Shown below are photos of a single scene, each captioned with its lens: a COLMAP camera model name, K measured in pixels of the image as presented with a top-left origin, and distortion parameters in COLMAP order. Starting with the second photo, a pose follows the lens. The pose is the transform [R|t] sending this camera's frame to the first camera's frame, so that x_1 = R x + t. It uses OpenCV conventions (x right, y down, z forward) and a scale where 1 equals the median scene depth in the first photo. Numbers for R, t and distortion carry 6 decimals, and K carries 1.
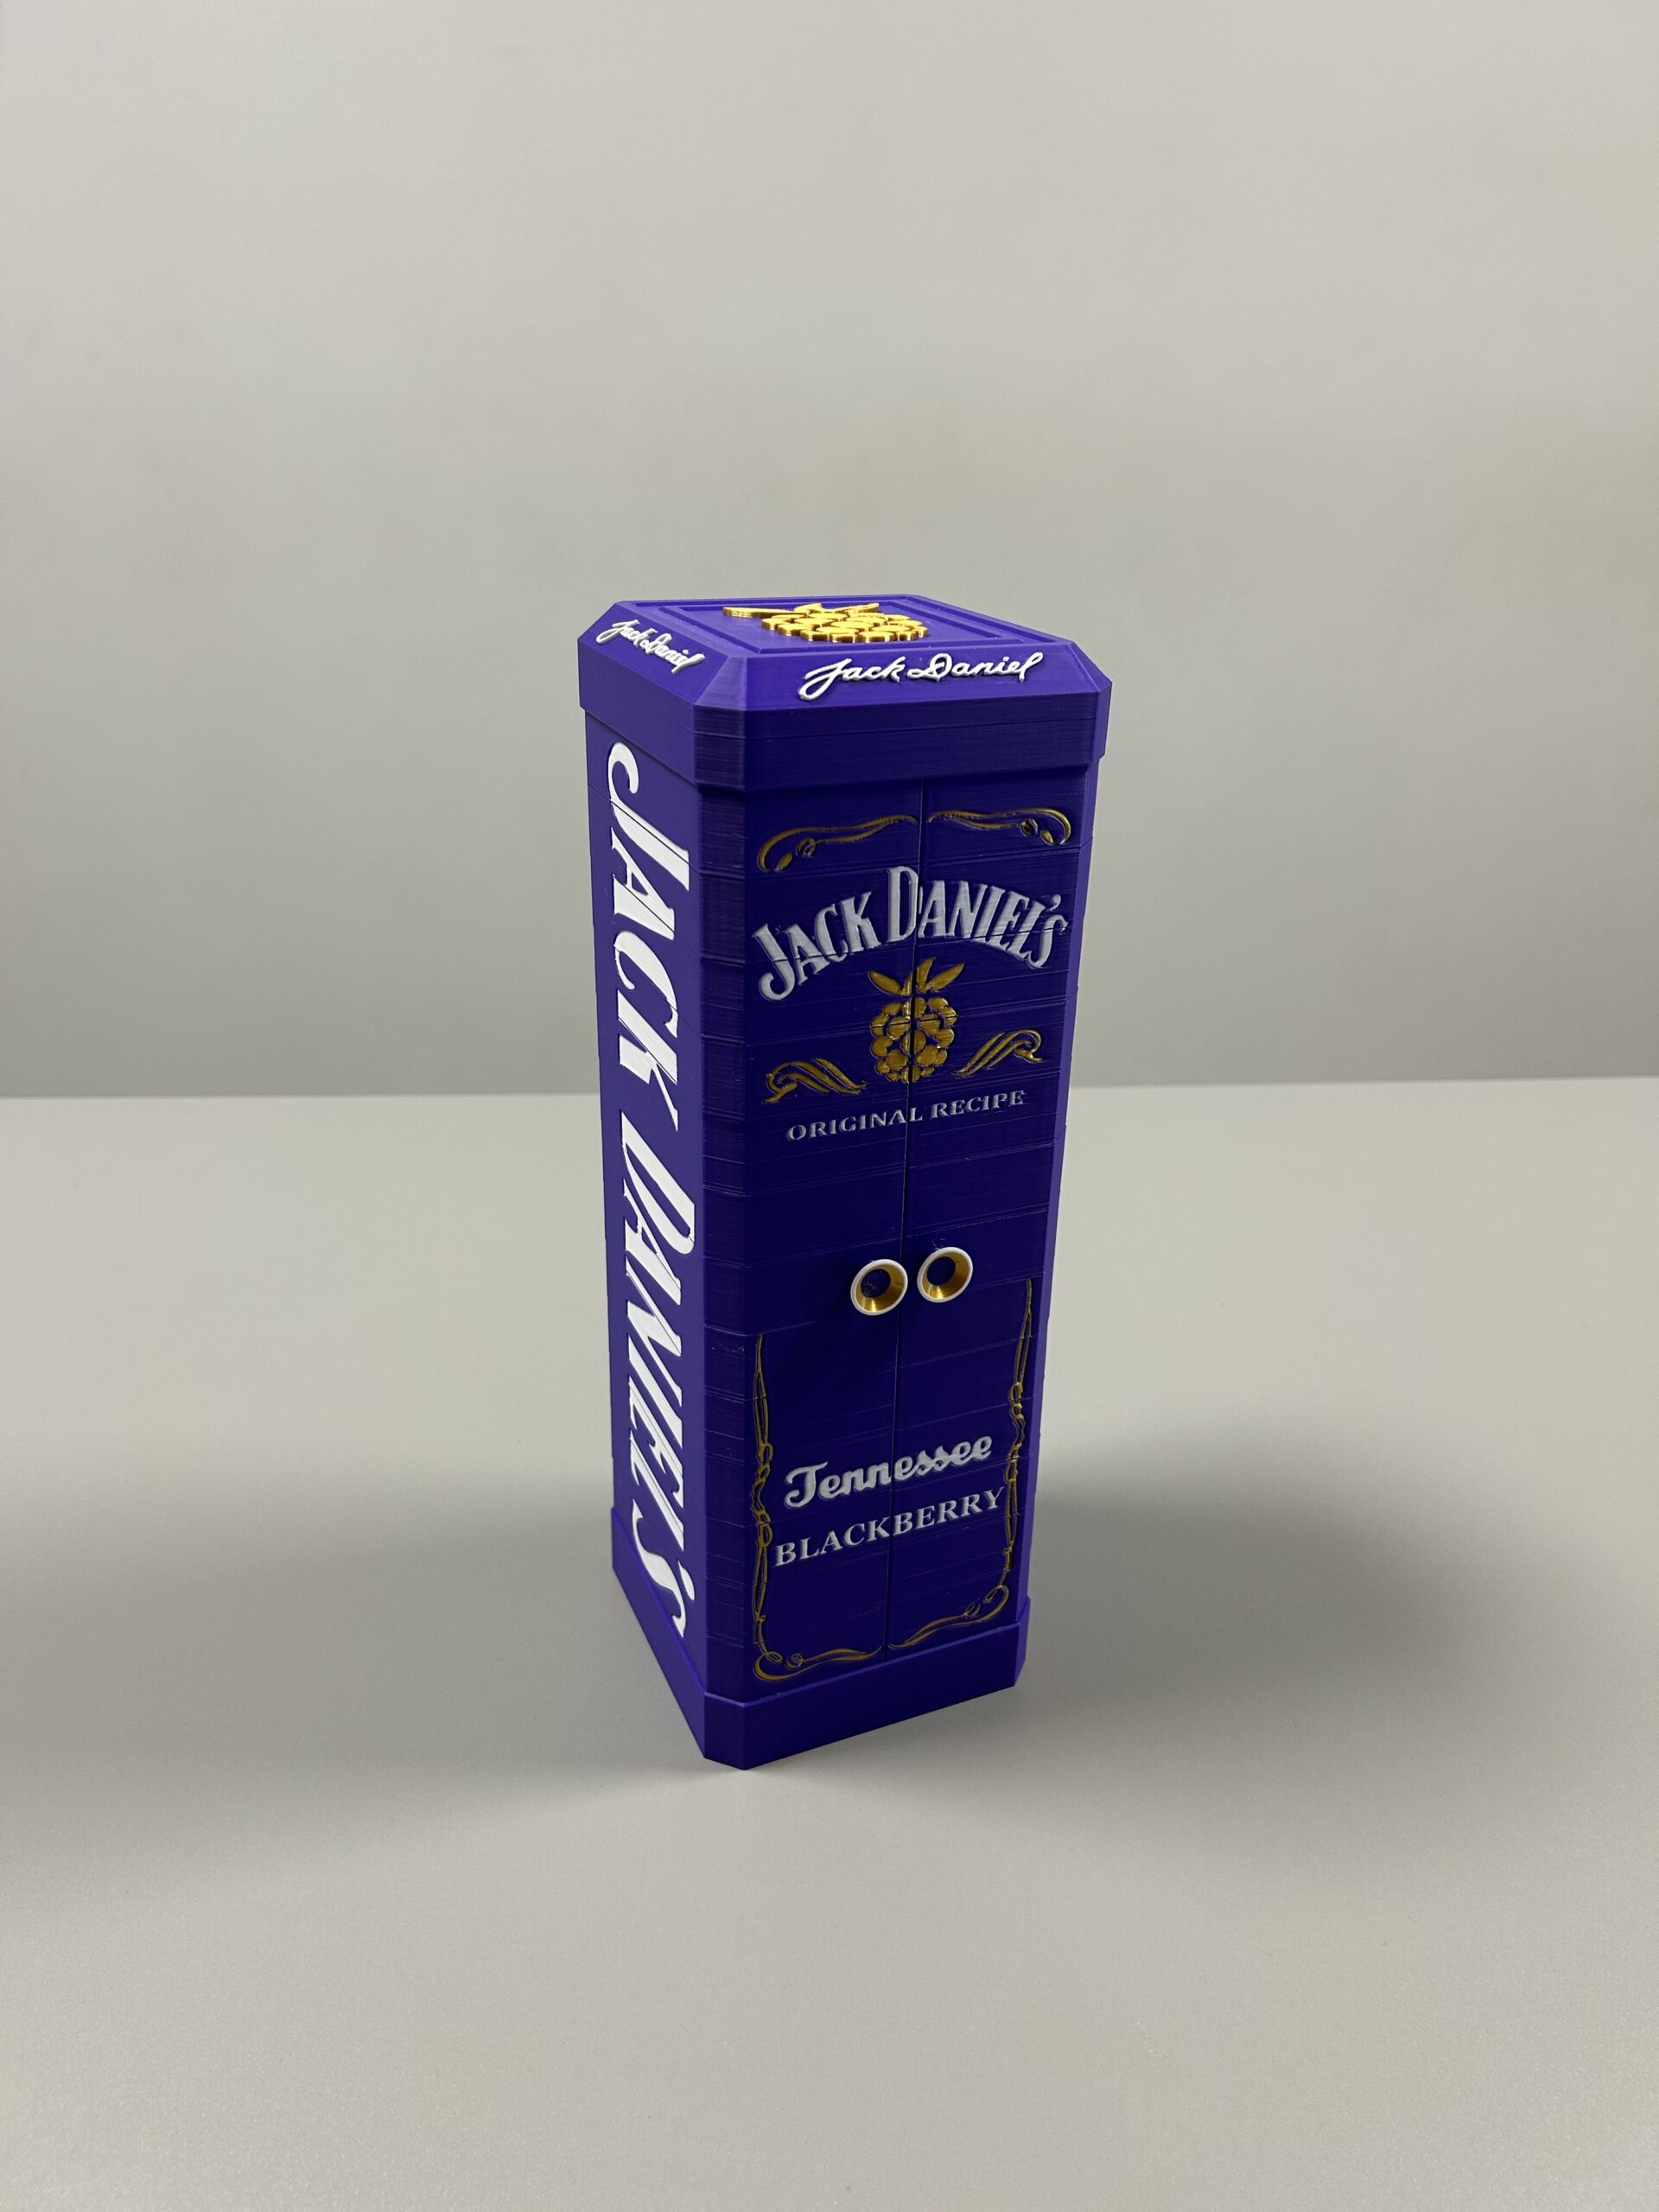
lens RADIAL K [[1690.9, 0, 827.3], [0, 1690.9, 1116.6], [0, 0, 1]] dist [0.132842, -0.539233]
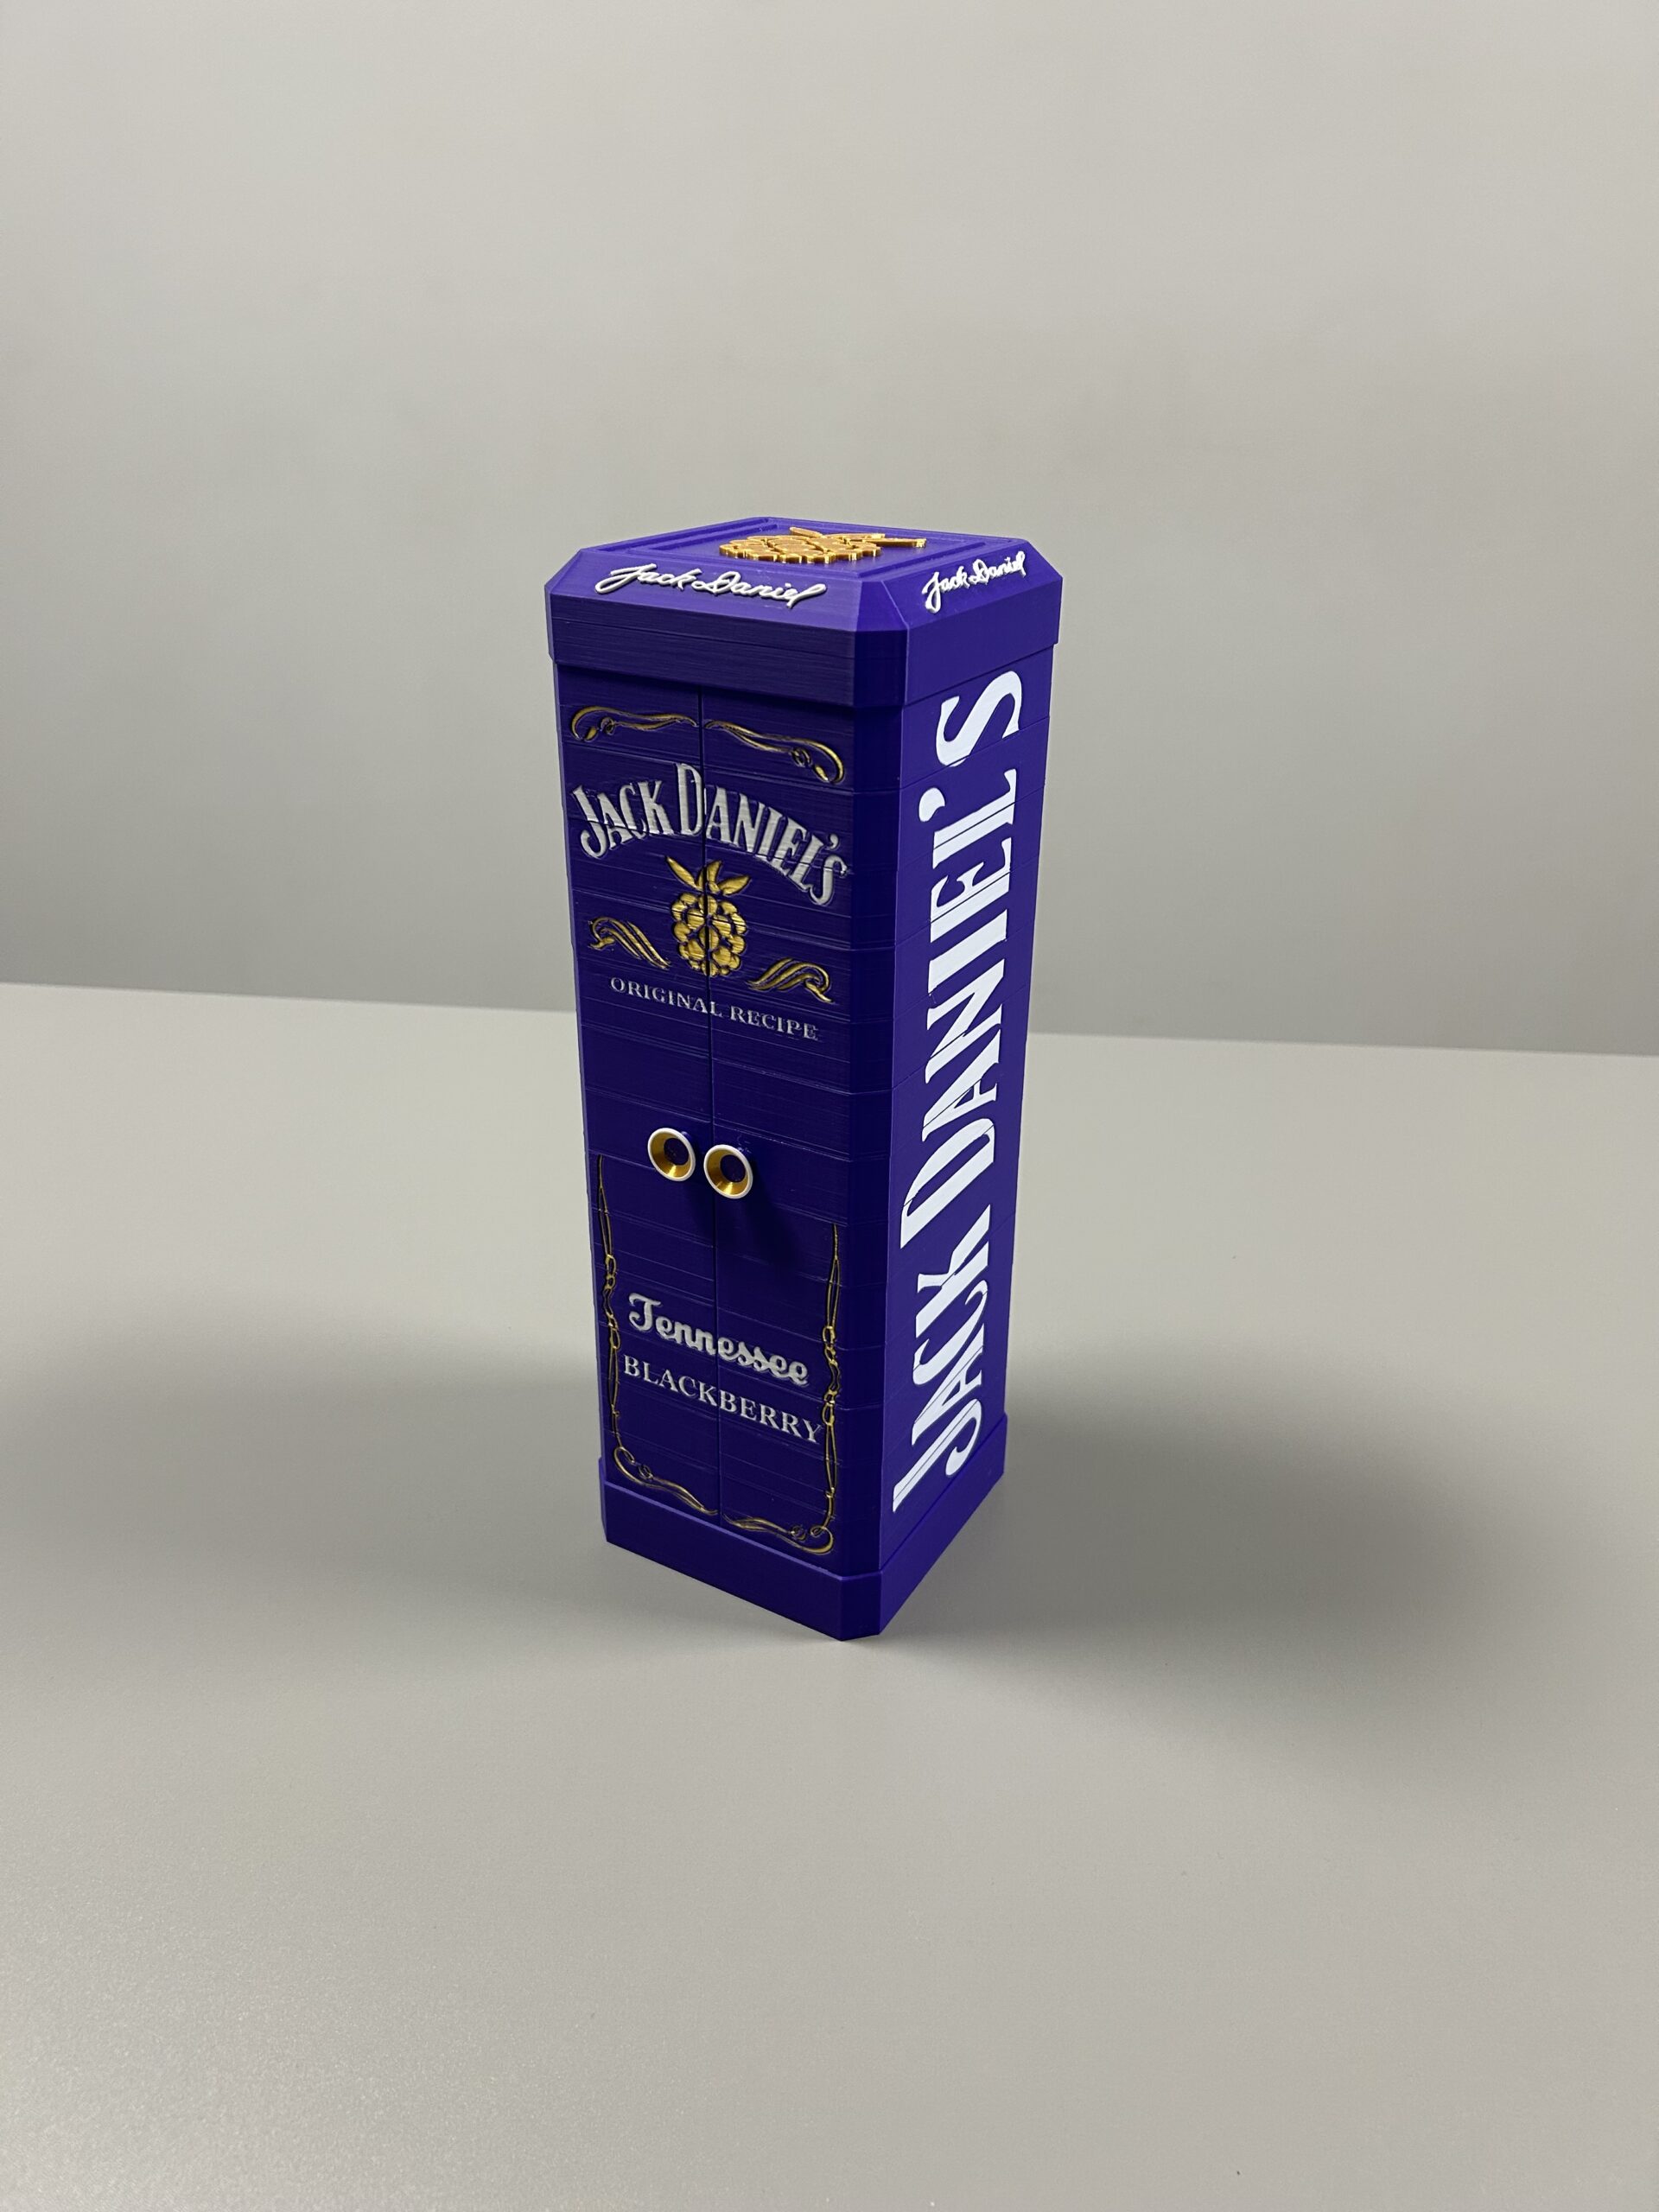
lens RADIAL K [[1669.6, 0, 843.5], [0, 1669.6, 1103.8], [0, 0, 1]] dist [0.125889, -0.507099]
pose [[0.596083, 0.334373, -0.729986, 0.903392], [-0.330551, 0.930737, 0.156411, -0.139319], [0.731725, 0.148064, 0.665324, 0.376314]]
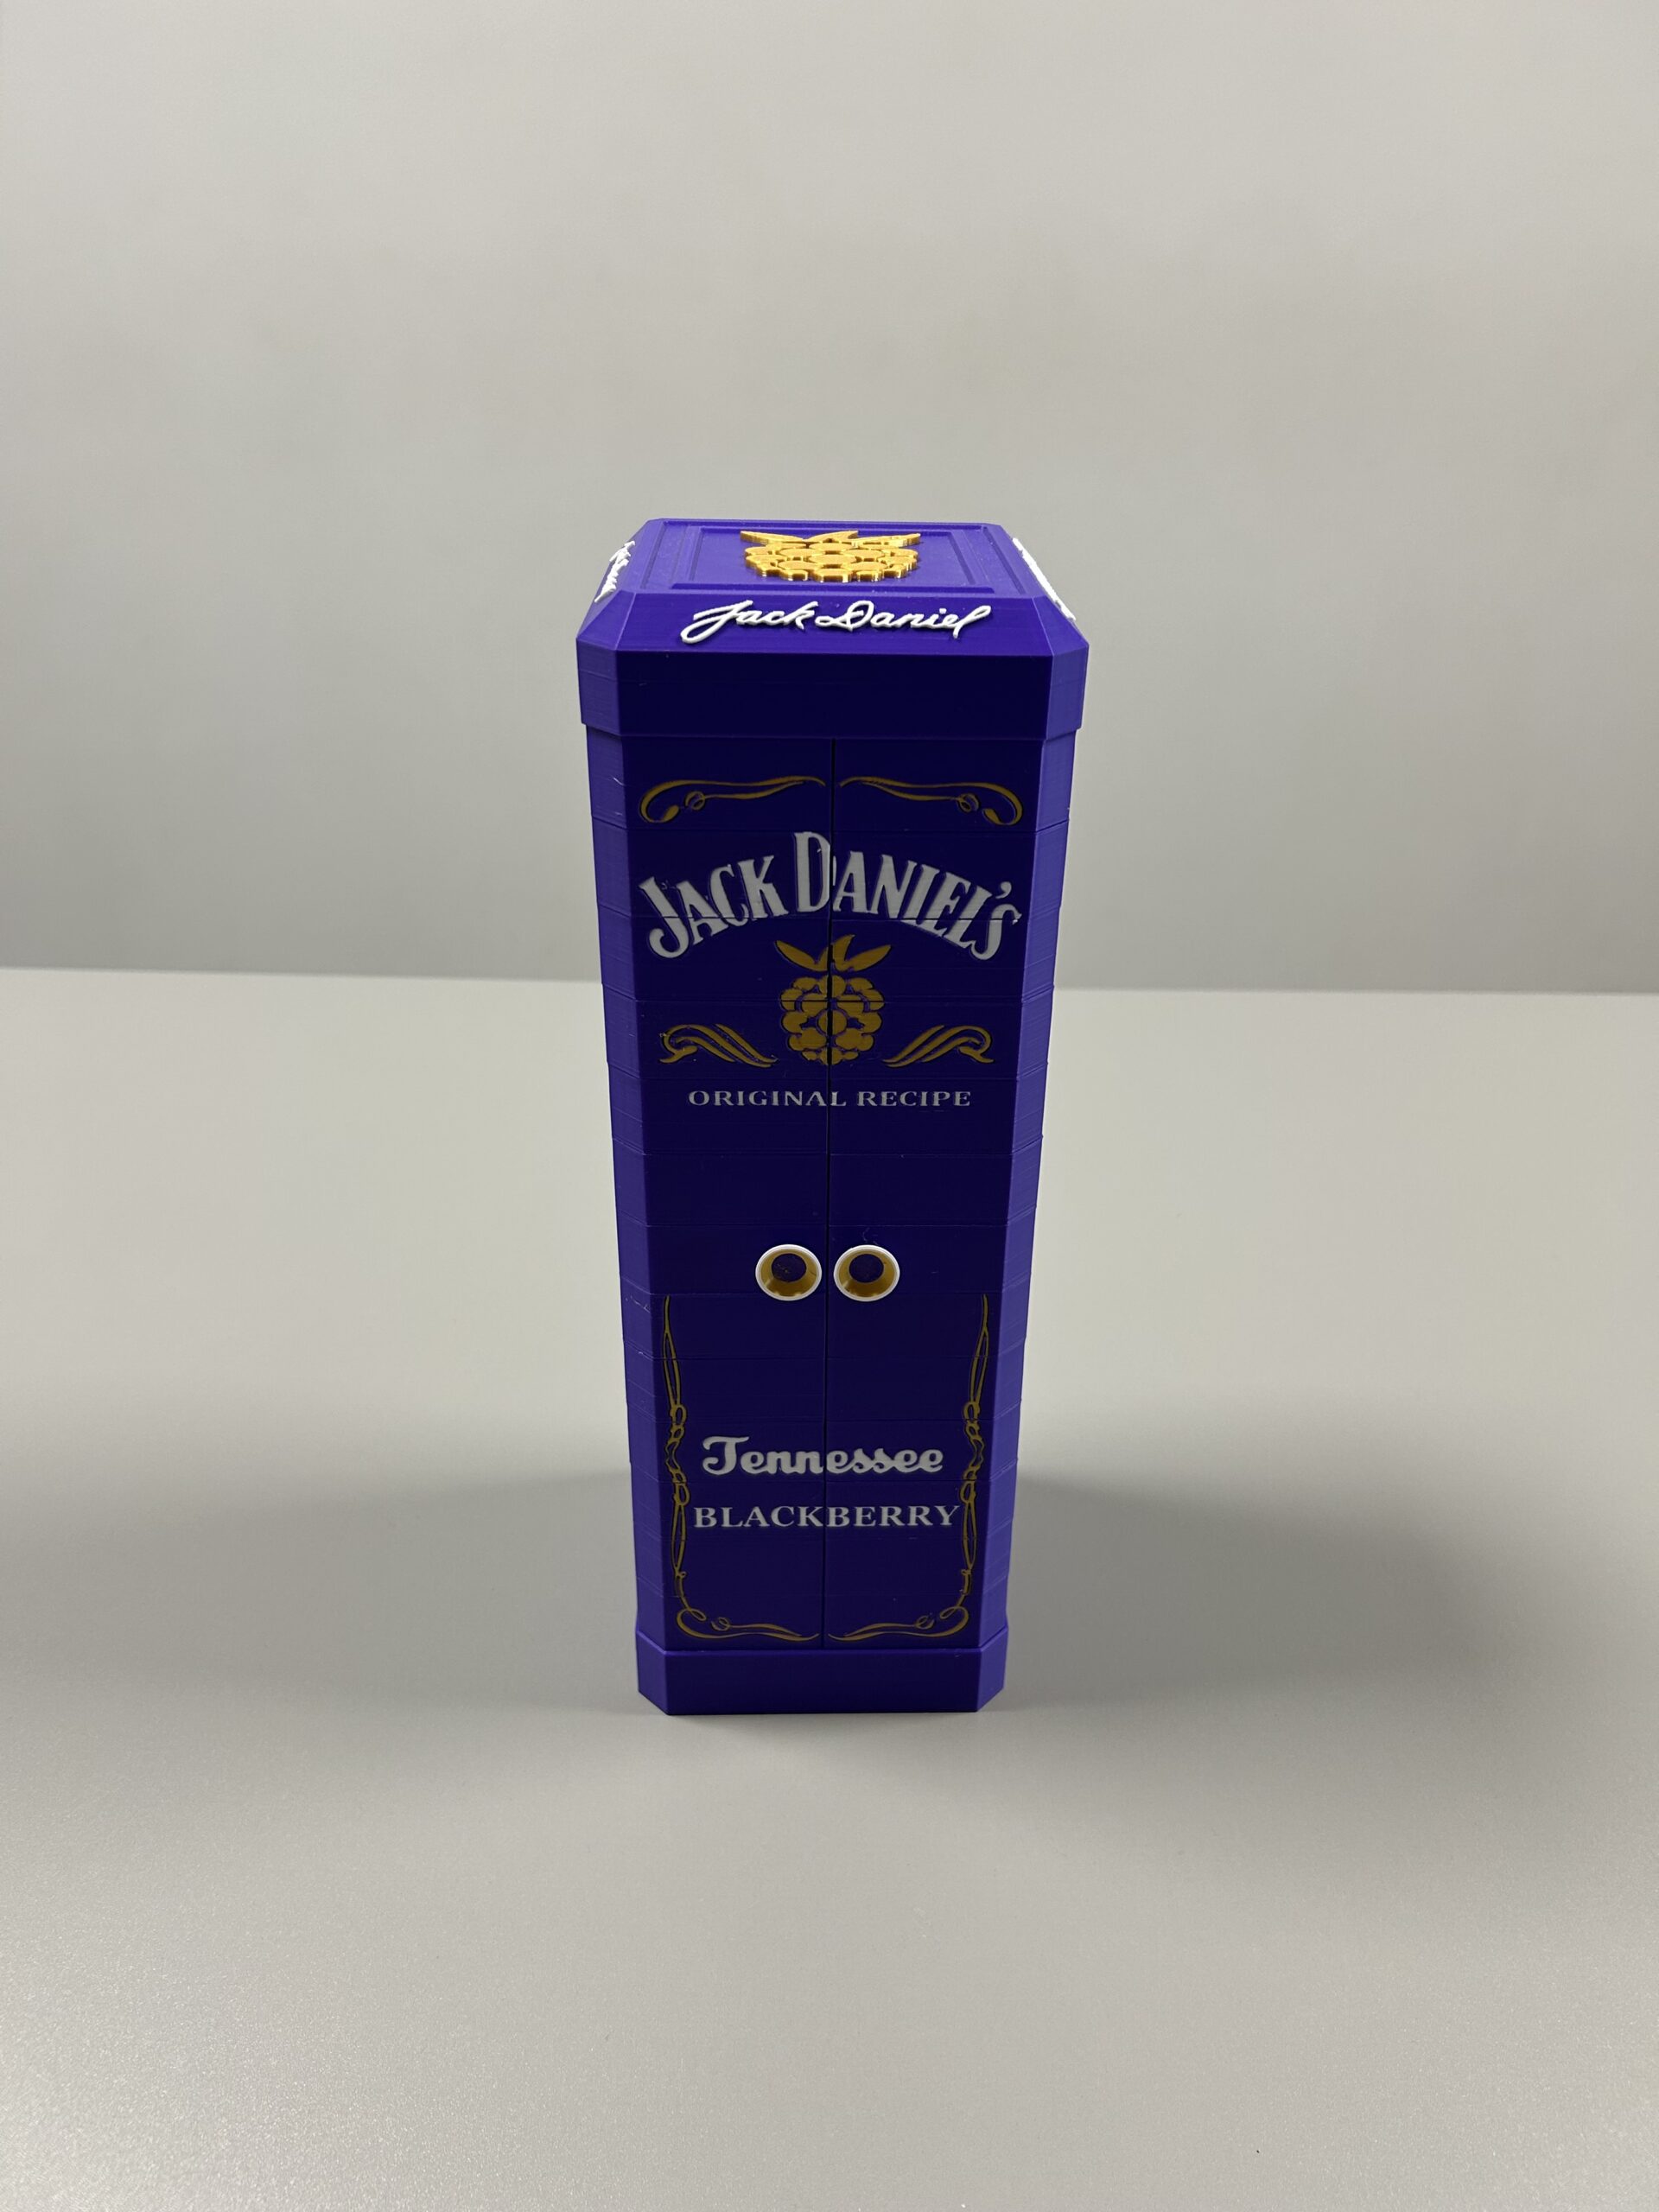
lens RADIAL K [[1690.9, 0, 827.3], [0, 1690.9, 1116.6], [0, 0, 1]] dist [0.132842, -0.539233]
pose [[0.924691, 0.170244, -0.340535, 0.371271], [-0.147516, 0.984794, 0.091763, -0.077383], [0.350979, -0.034618, 0.935743, 0.132847]]
